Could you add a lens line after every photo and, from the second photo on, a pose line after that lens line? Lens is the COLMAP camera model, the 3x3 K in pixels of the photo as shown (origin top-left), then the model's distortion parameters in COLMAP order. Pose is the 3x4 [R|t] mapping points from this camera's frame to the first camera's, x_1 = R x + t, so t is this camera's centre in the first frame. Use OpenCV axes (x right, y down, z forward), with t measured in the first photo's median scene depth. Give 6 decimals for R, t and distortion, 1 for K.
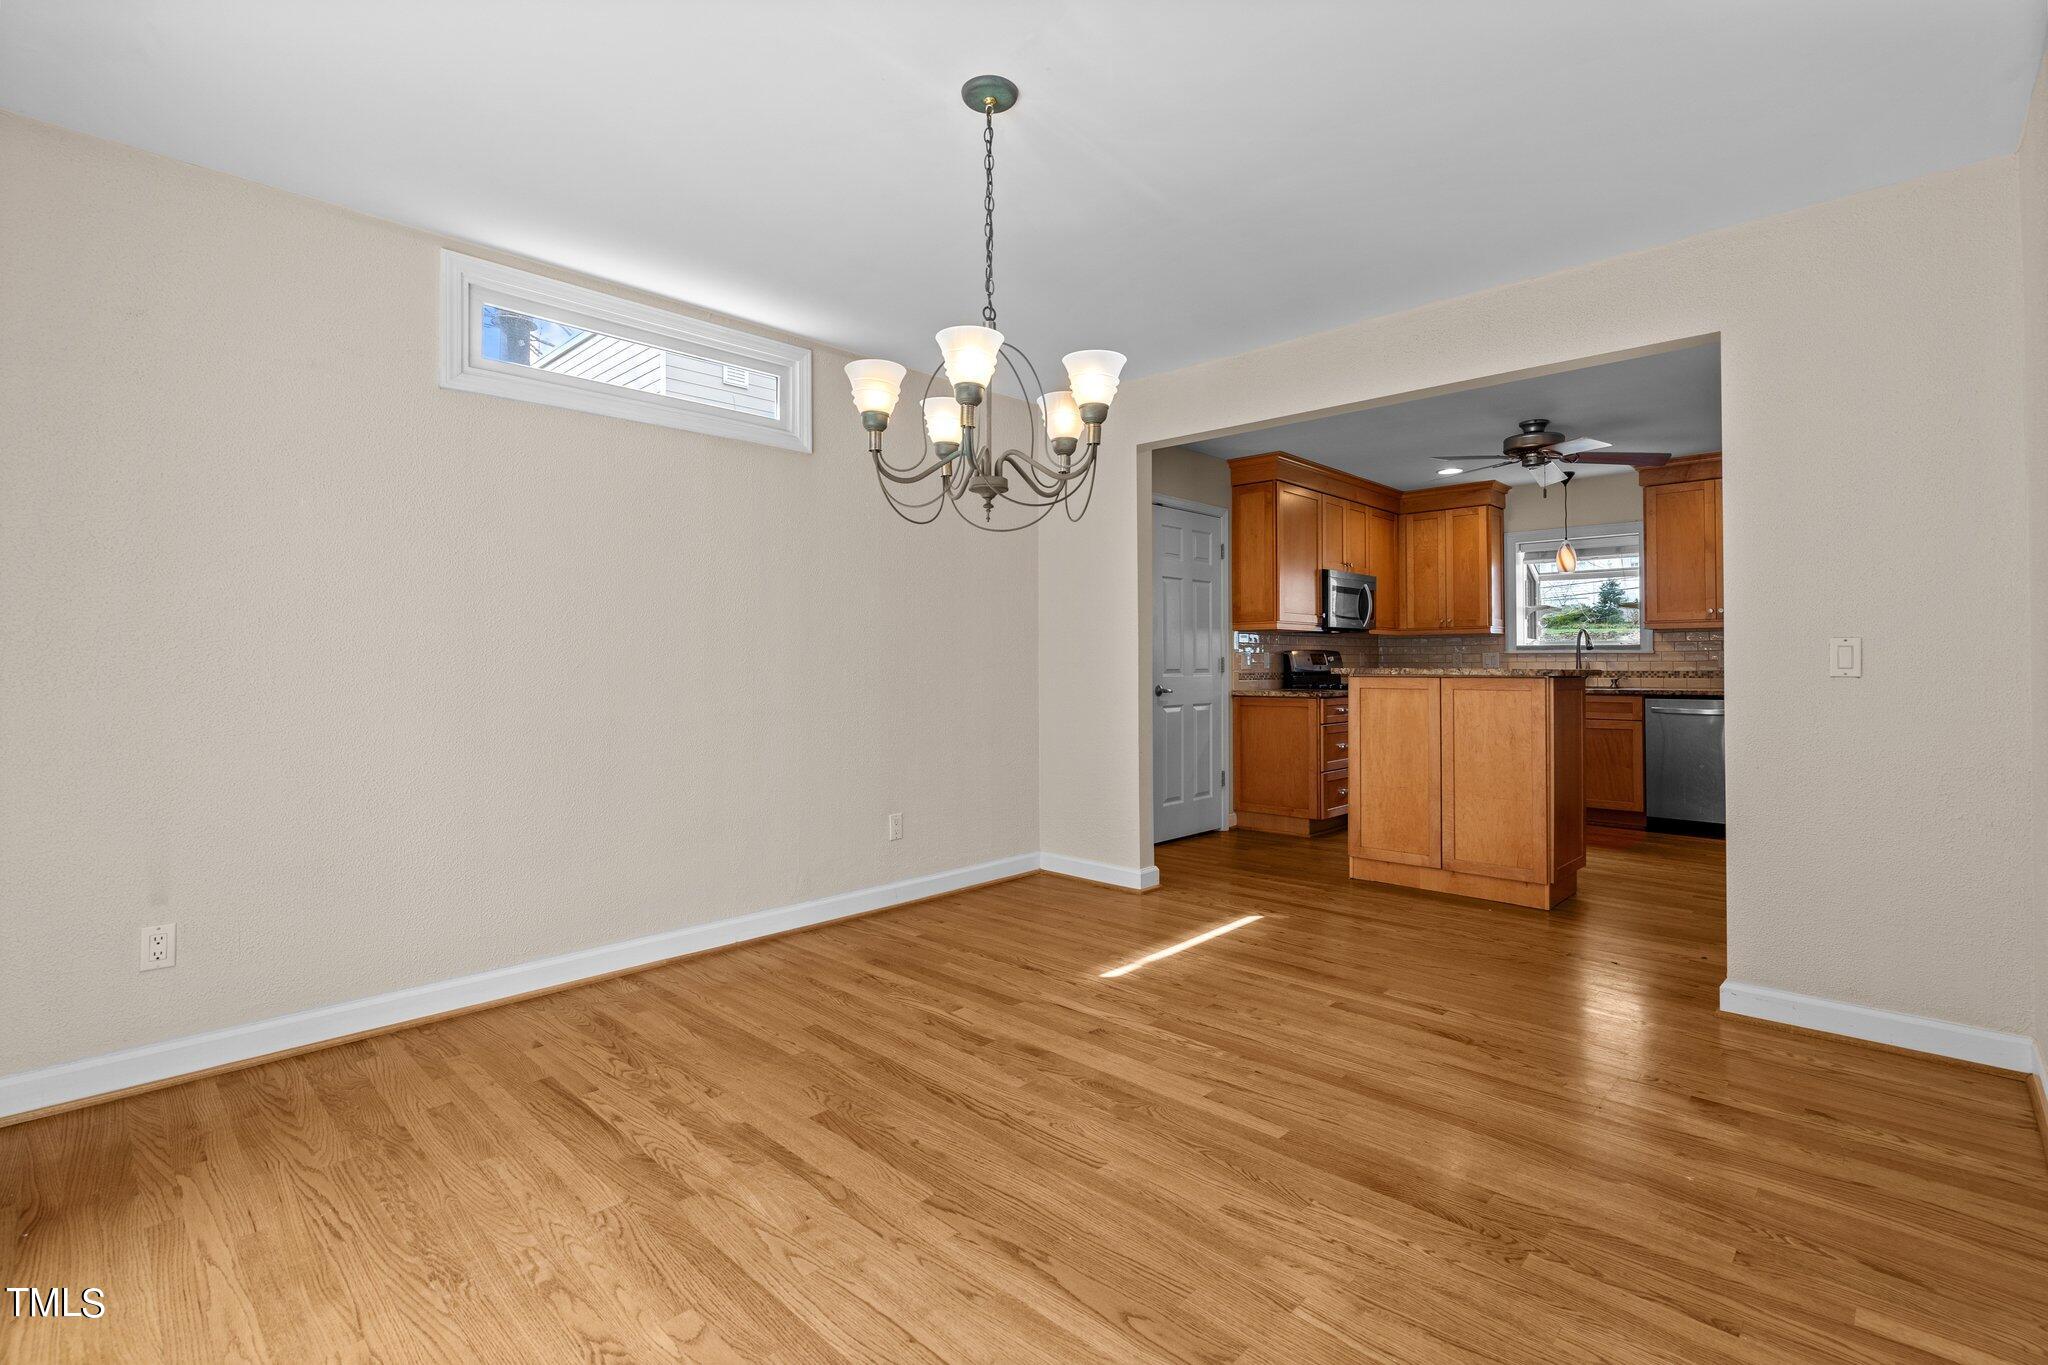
lens RADIAL K [[933.5, 0, 1030.1], [0, 933.5, 651.0], [0, 0, 1]] dist [-0.003996, -0.000780]
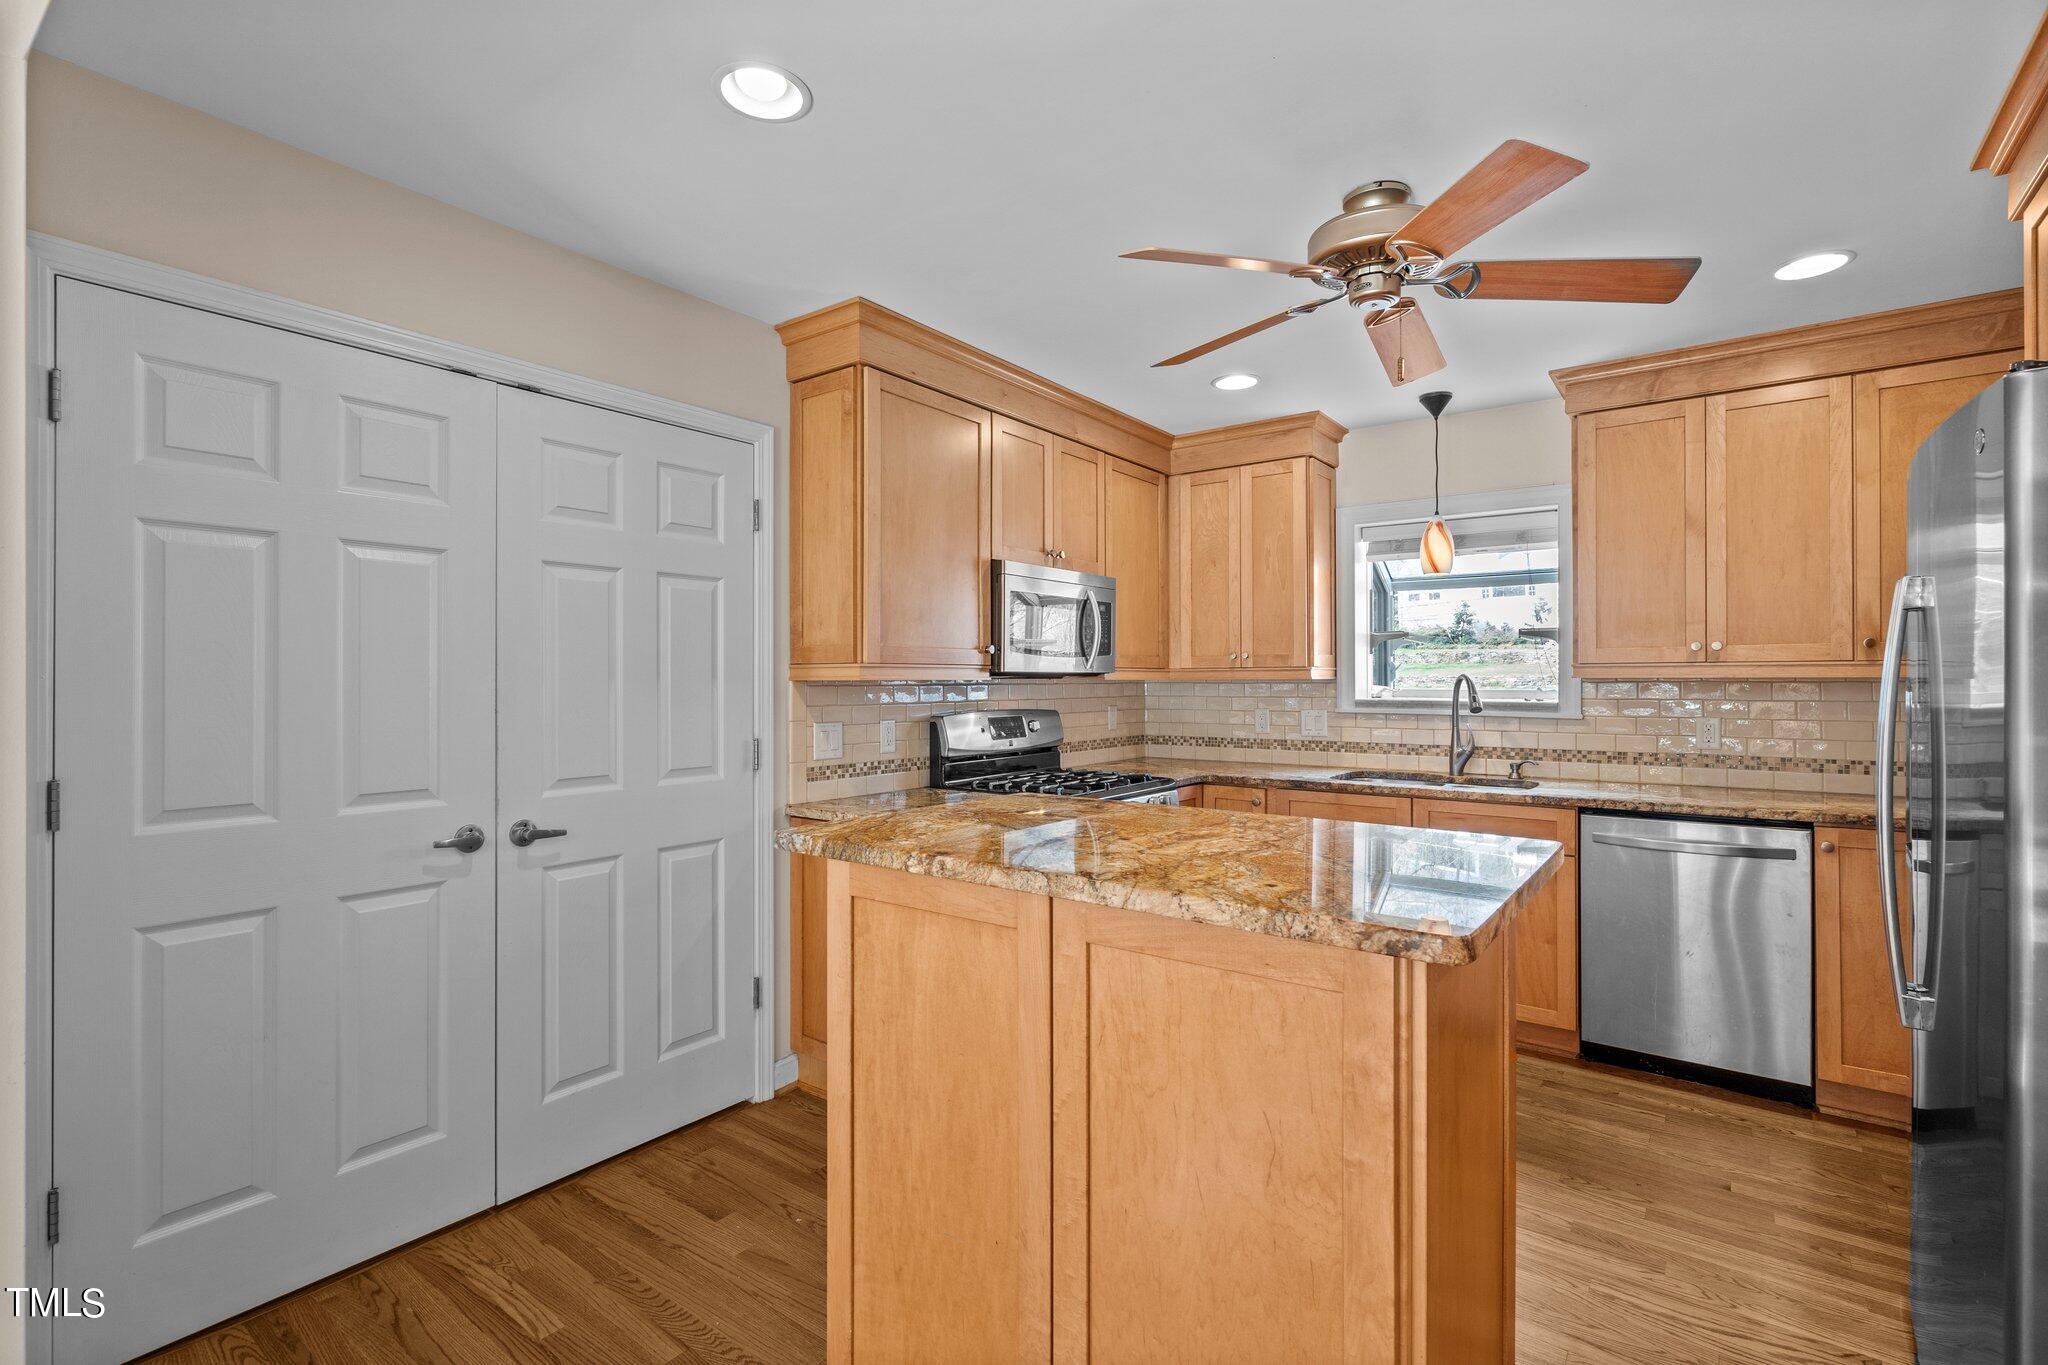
lens RADIAL K [[933.5, 0, 1023.4], [0, 933.5, 683.3], [0, 0, 1]] dist [-0.003996, -0.000780]
pose [[0.992894, -0.000259, 0.119000, 0.260563], [-0.001669, 0.999869, 0.016103, -0.026989], [-0.118989, -0.016187, 0.992764, 0.470095]]
